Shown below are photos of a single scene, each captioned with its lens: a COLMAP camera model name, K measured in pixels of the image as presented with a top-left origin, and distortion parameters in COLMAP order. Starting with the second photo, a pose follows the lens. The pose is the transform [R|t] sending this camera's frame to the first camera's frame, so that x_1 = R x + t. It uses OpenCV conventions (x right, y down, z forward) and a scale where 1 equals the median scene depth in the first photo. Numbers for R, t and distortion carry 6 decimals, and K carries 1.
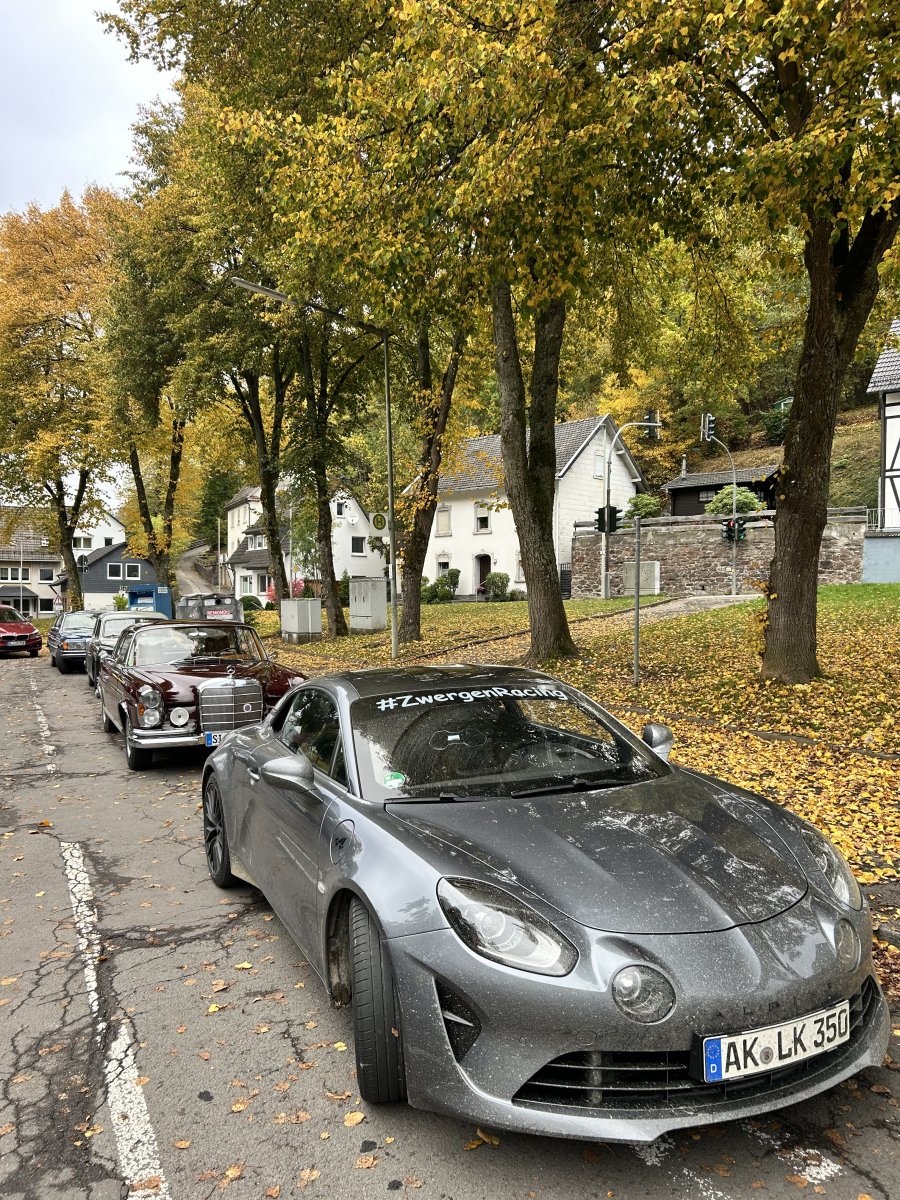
lens RADIAL K [[906.4, 0, 450.7], [0, 906.4, 609.4], [0, 0, 1]] dist [0.004911, -0.008104]
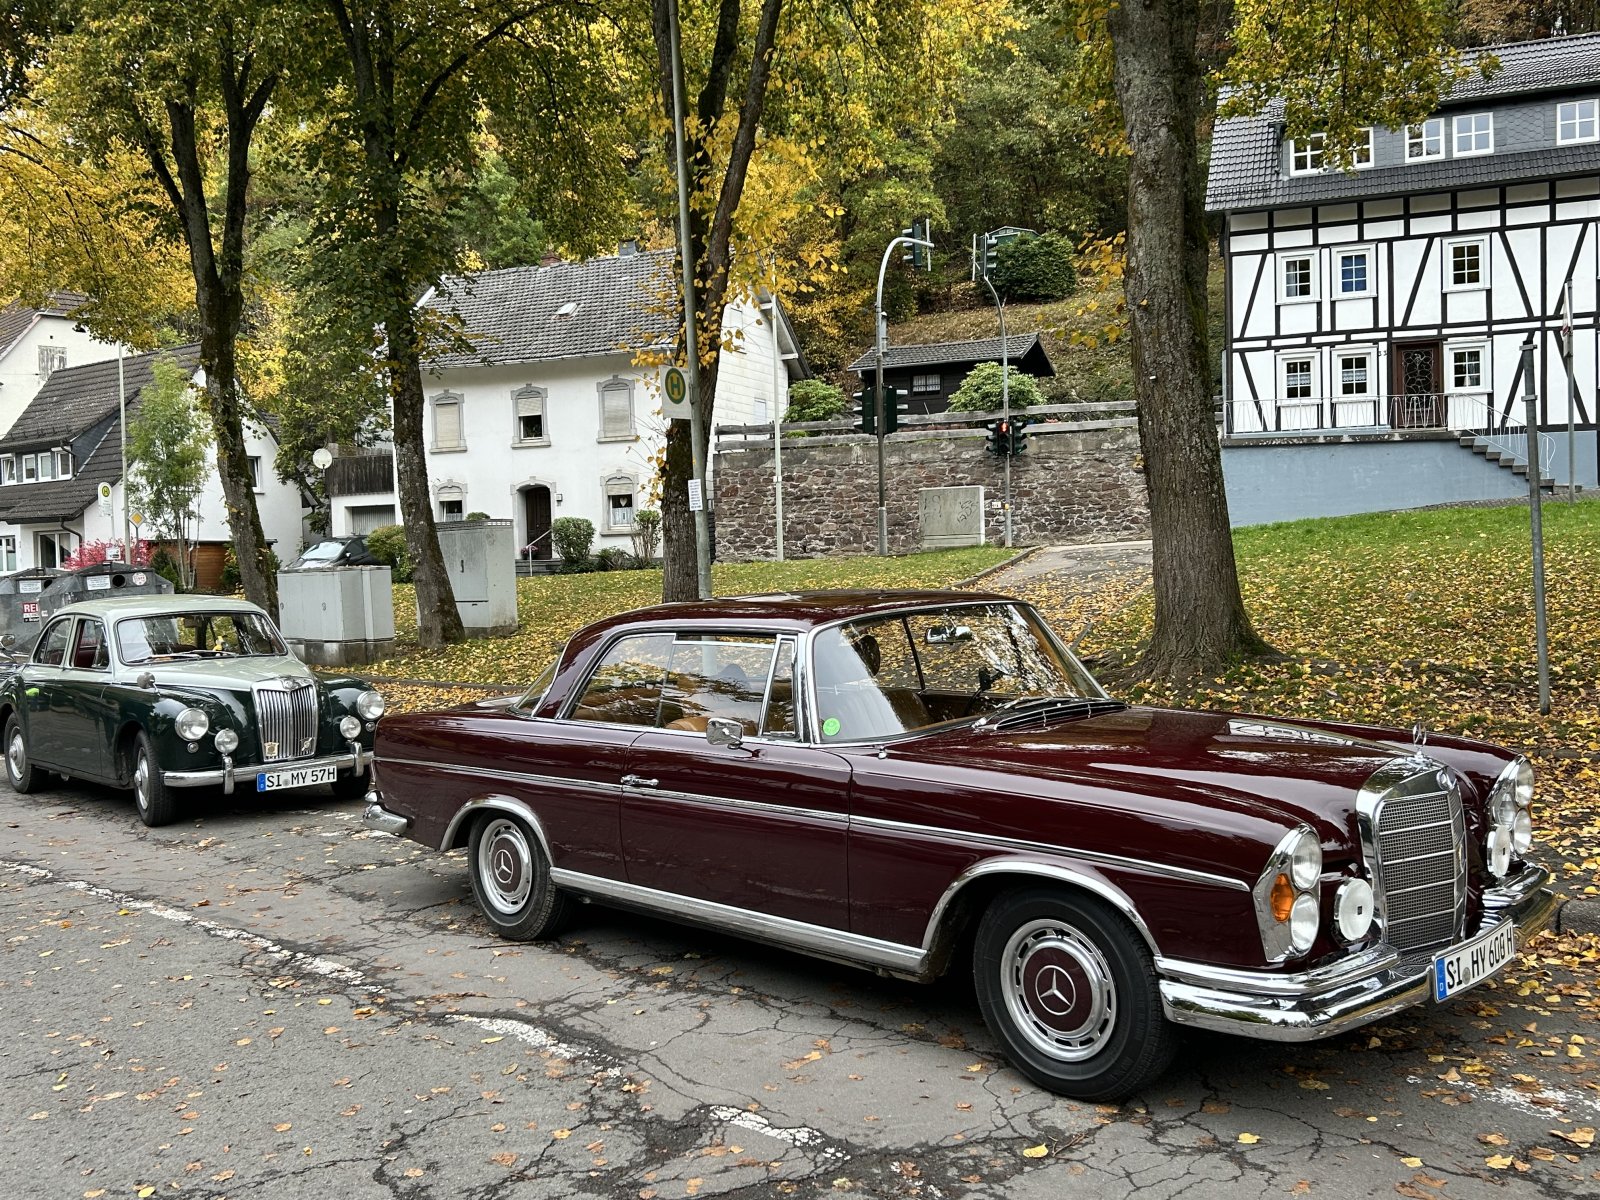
lens RADIAL K [[1493.6, 0, 799.2], [0, 1493.6, 587.1], [0, 0, 1]] dist [0.036733, 0.000000]
pose [[0.946494, -0.029440, 0.321376, -0.119891], [0.030016, 0.999544, 0.003164, 0.001954], [-0.321323, 0.006652, 0.946946, 0.118682]]
